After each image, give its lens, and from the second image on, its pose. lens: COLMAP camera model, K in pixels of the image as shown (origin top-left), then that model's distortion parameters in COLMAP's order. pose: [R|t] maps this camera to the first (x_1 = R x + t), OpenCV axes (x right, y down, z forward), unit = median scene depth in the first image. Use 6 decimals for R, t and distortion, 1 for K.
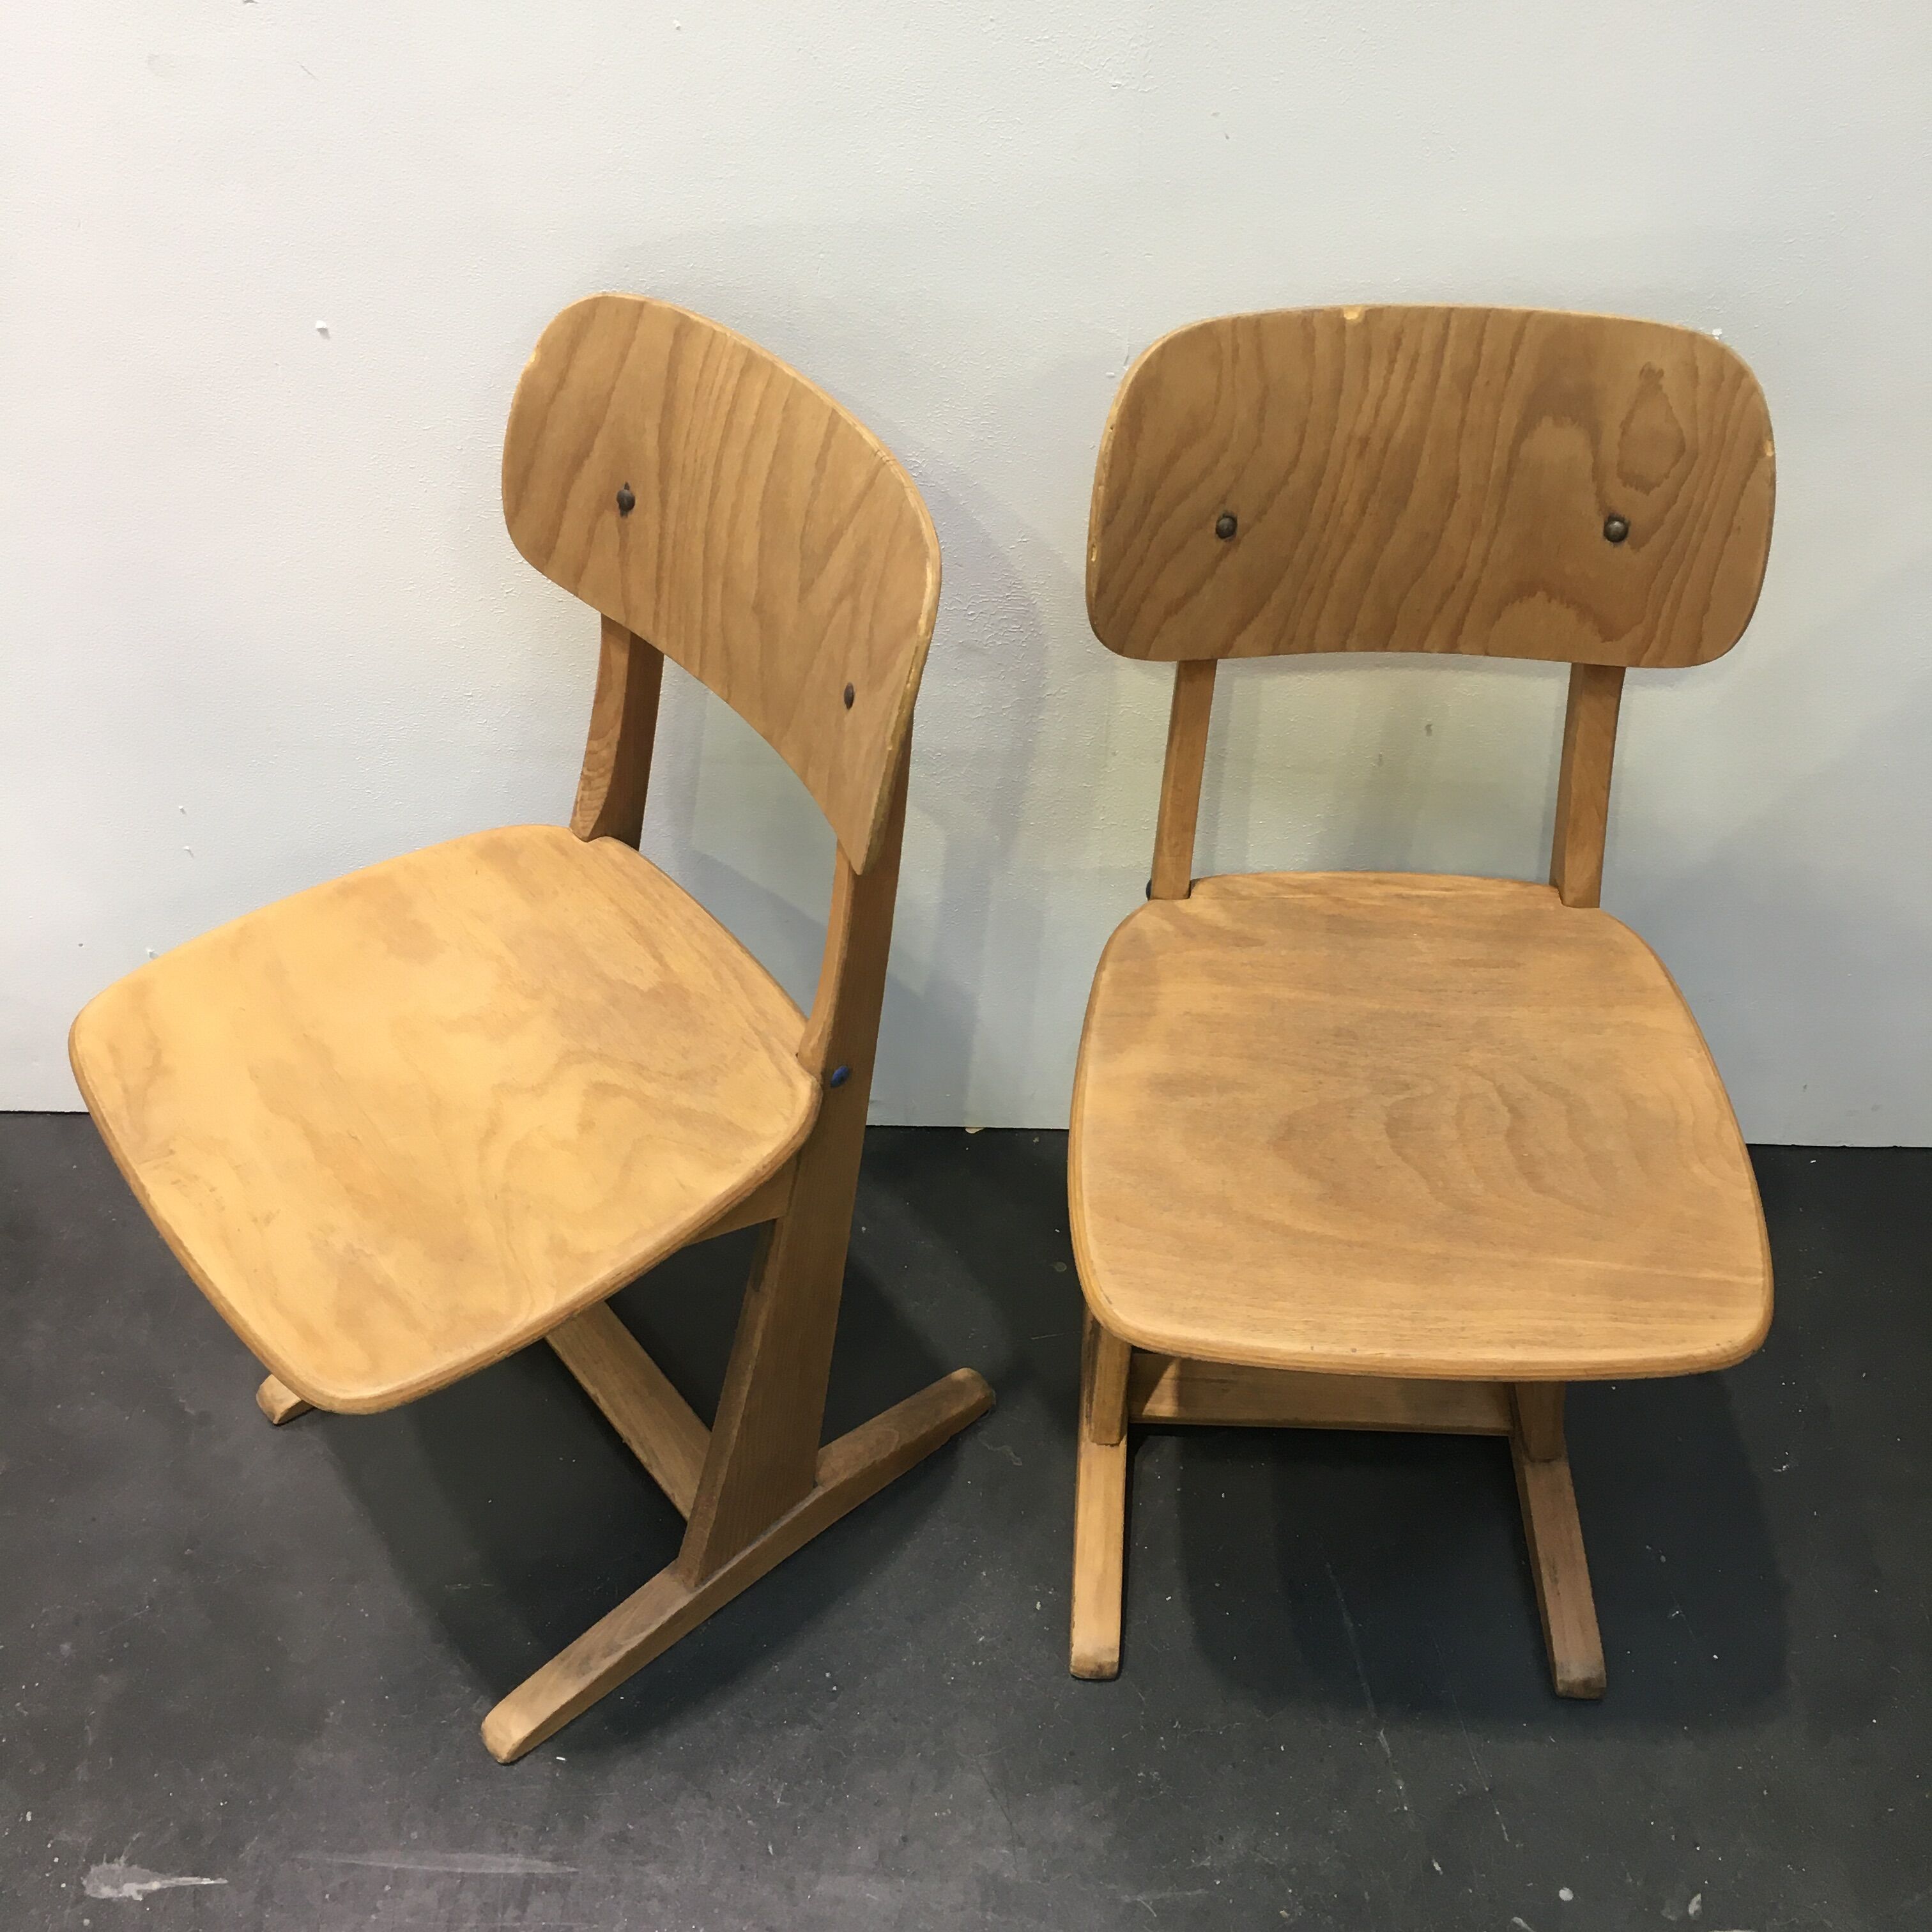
lens RADIAL K [[2165.4, 0, 966.0], [0, 2165.4, 966.0], [0, 0, 1]] dist [0.075491, -0.105551]
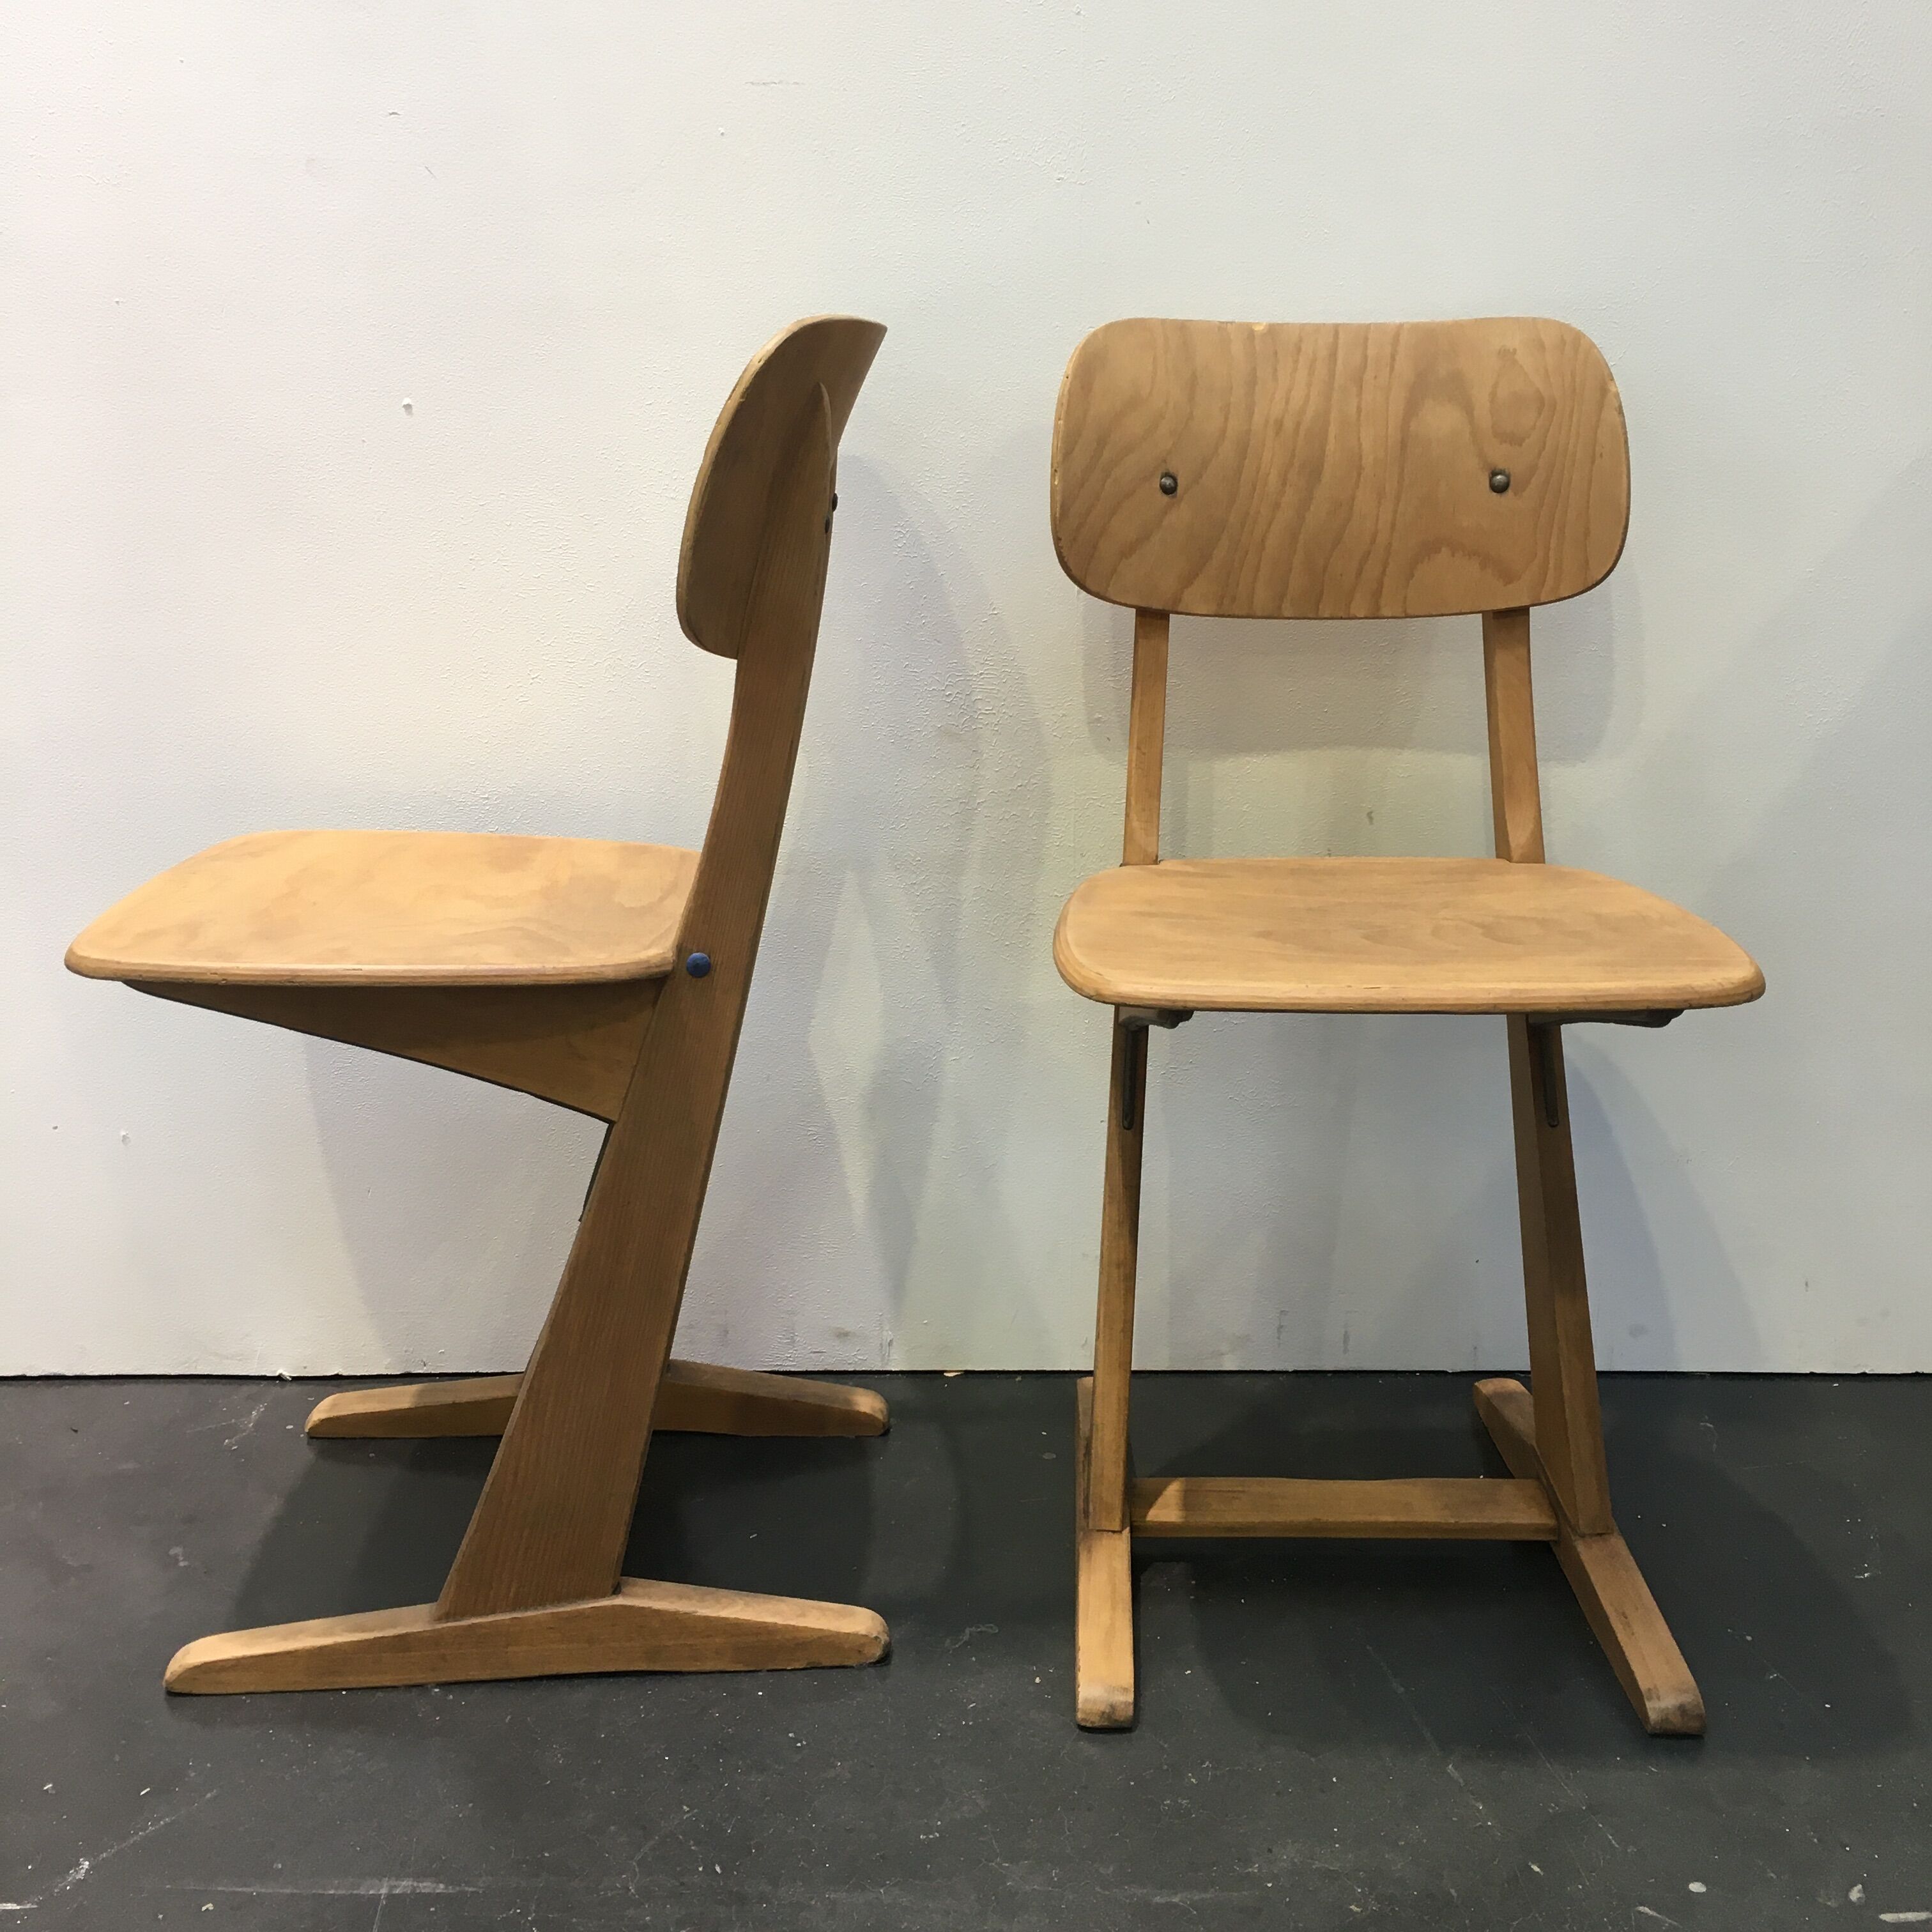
lens RADIAL K [[2165.4, 0, 966.0], [0, 2165.4, 966.0], [0, 0, 1]] dist [0.075491, -0.105551]
pose [[0.999743, -0.003713, 0.022378, -0.016013], [0.015102, 0.845037, -0.534495, 0.626795], [-0.016925, 0.534696, 0.844875, 0.149218]]
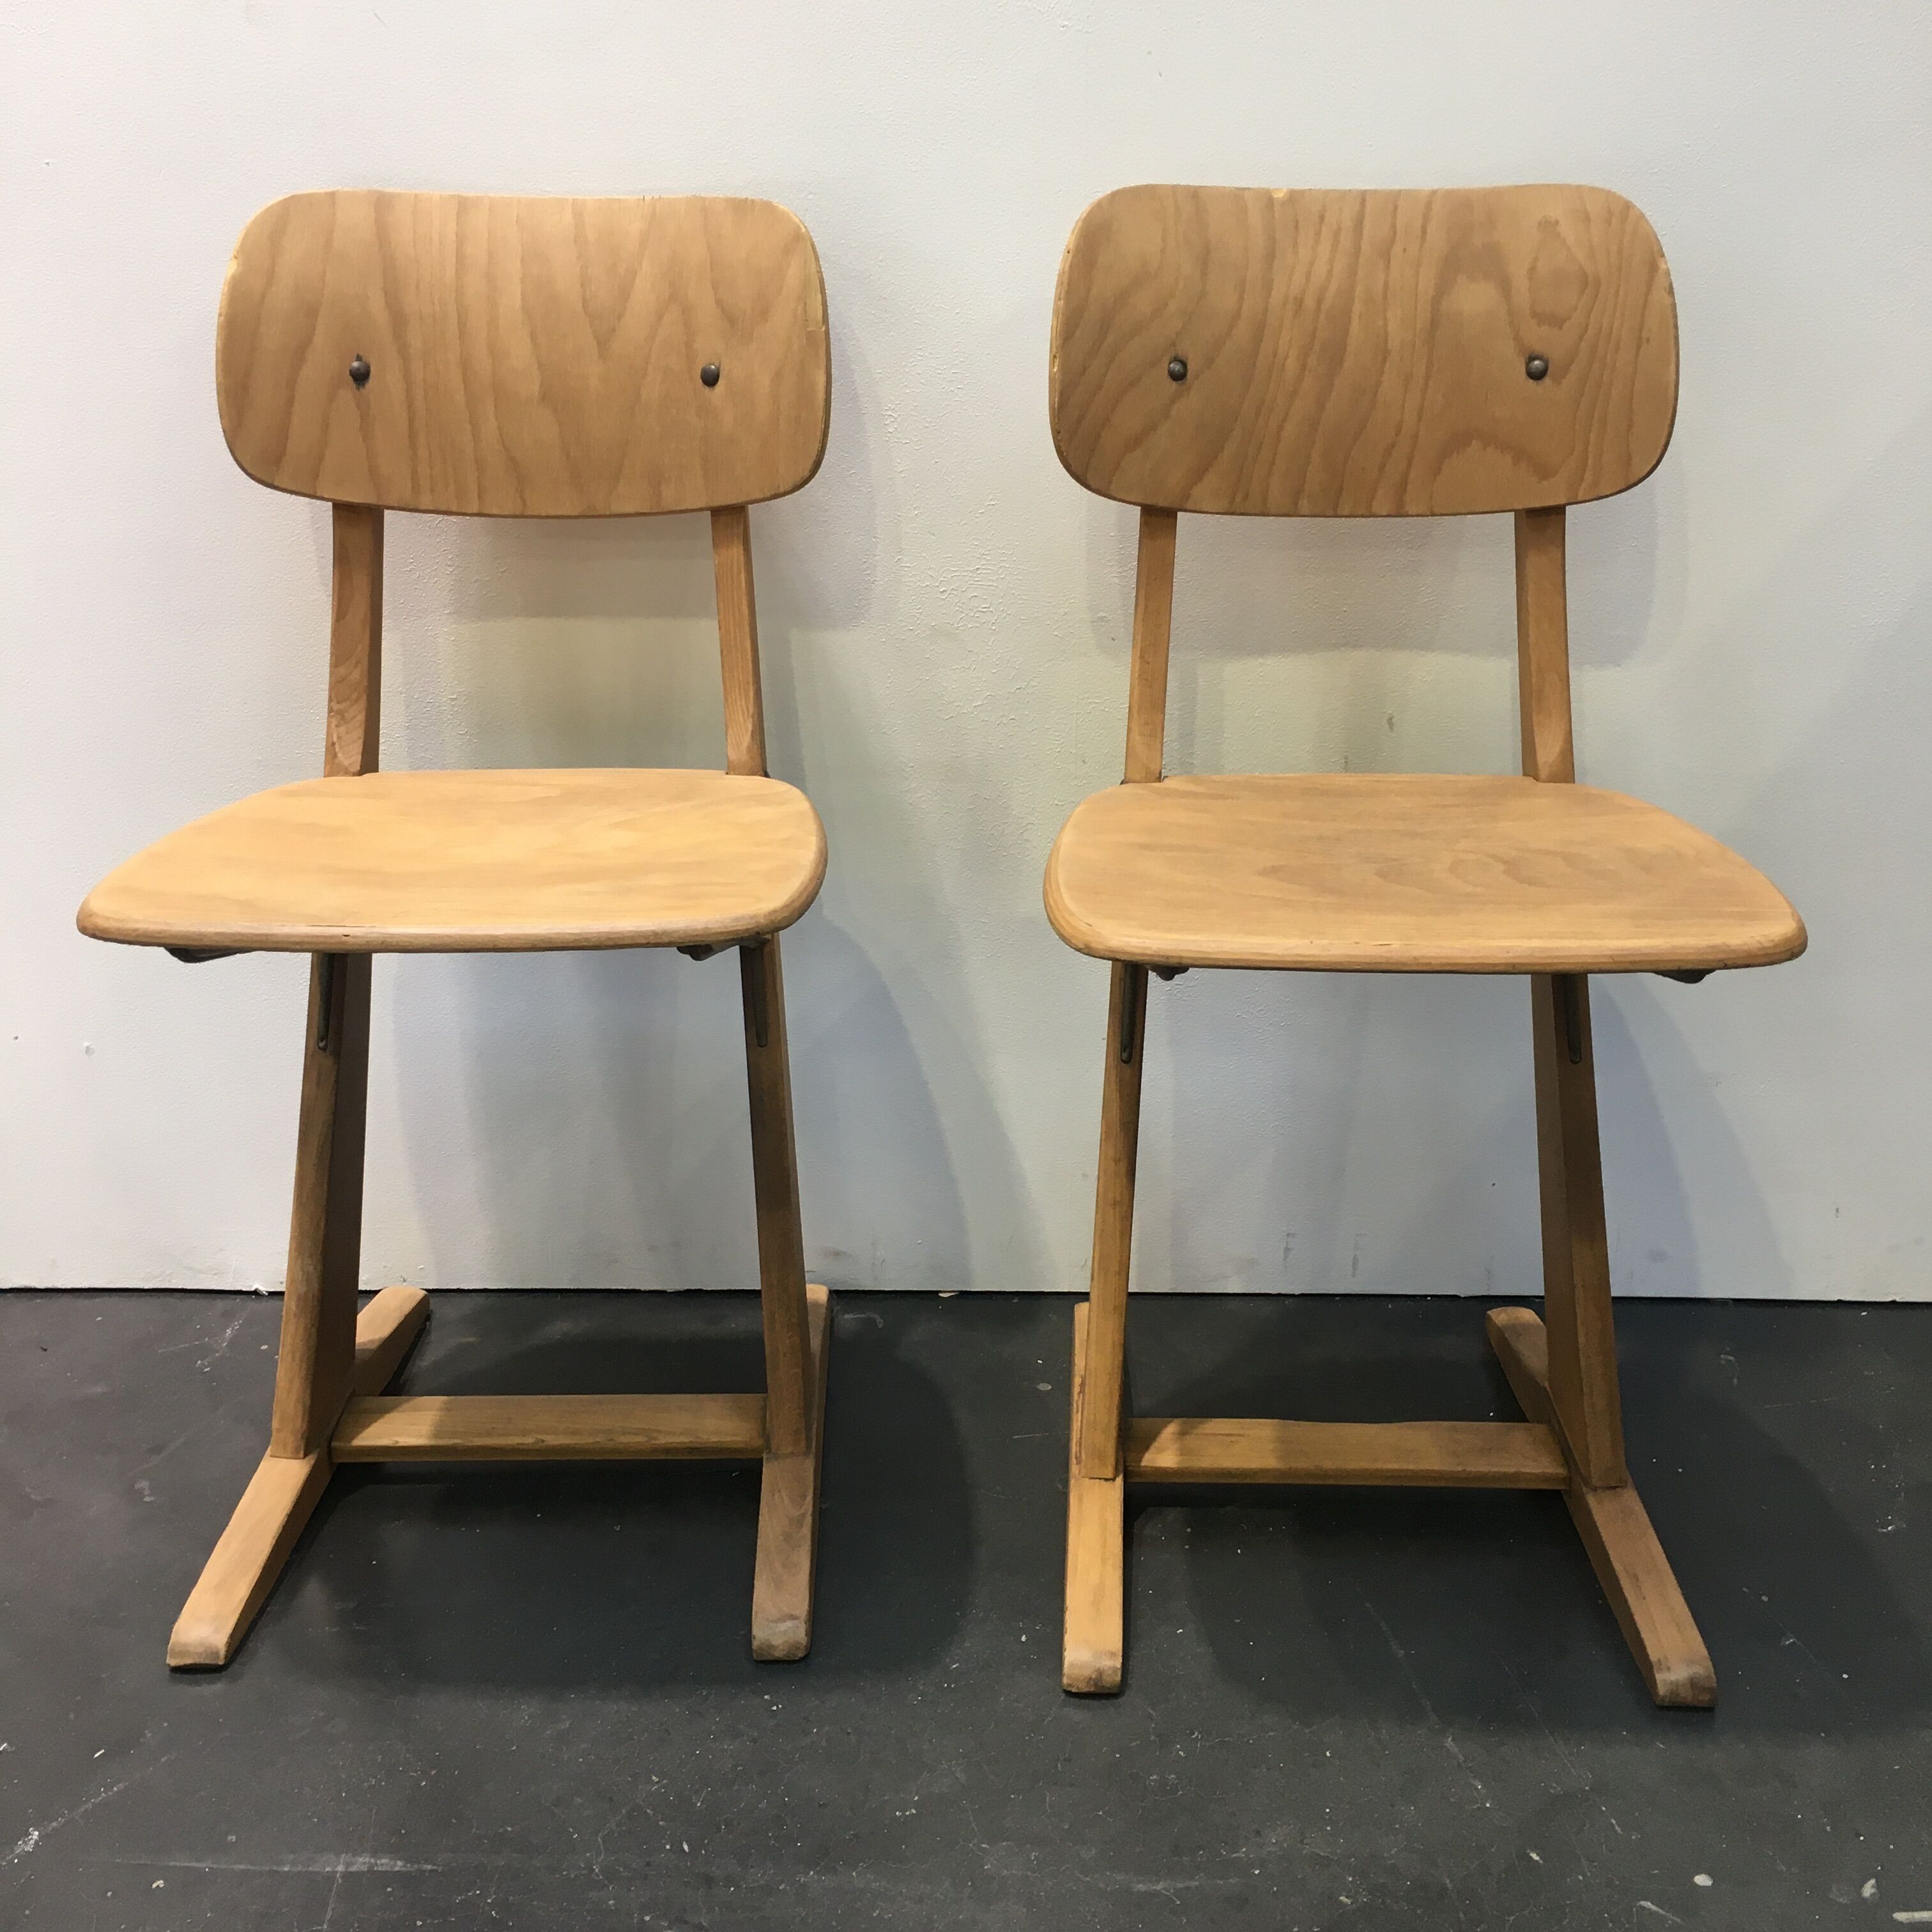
lens RADIAL K [[2165.4, 0, 966.0], [0, 2165.4, 966.0], [0, 0, 1]] dist [0.075491, -0.105551]
pose [[0.999961, 0.000167, 0.008864, 0.004797], [0.003984, 0.884692, -0.466159, 0.552696], [-0.007920, 0.466176, 0.884657, 0.177185]]
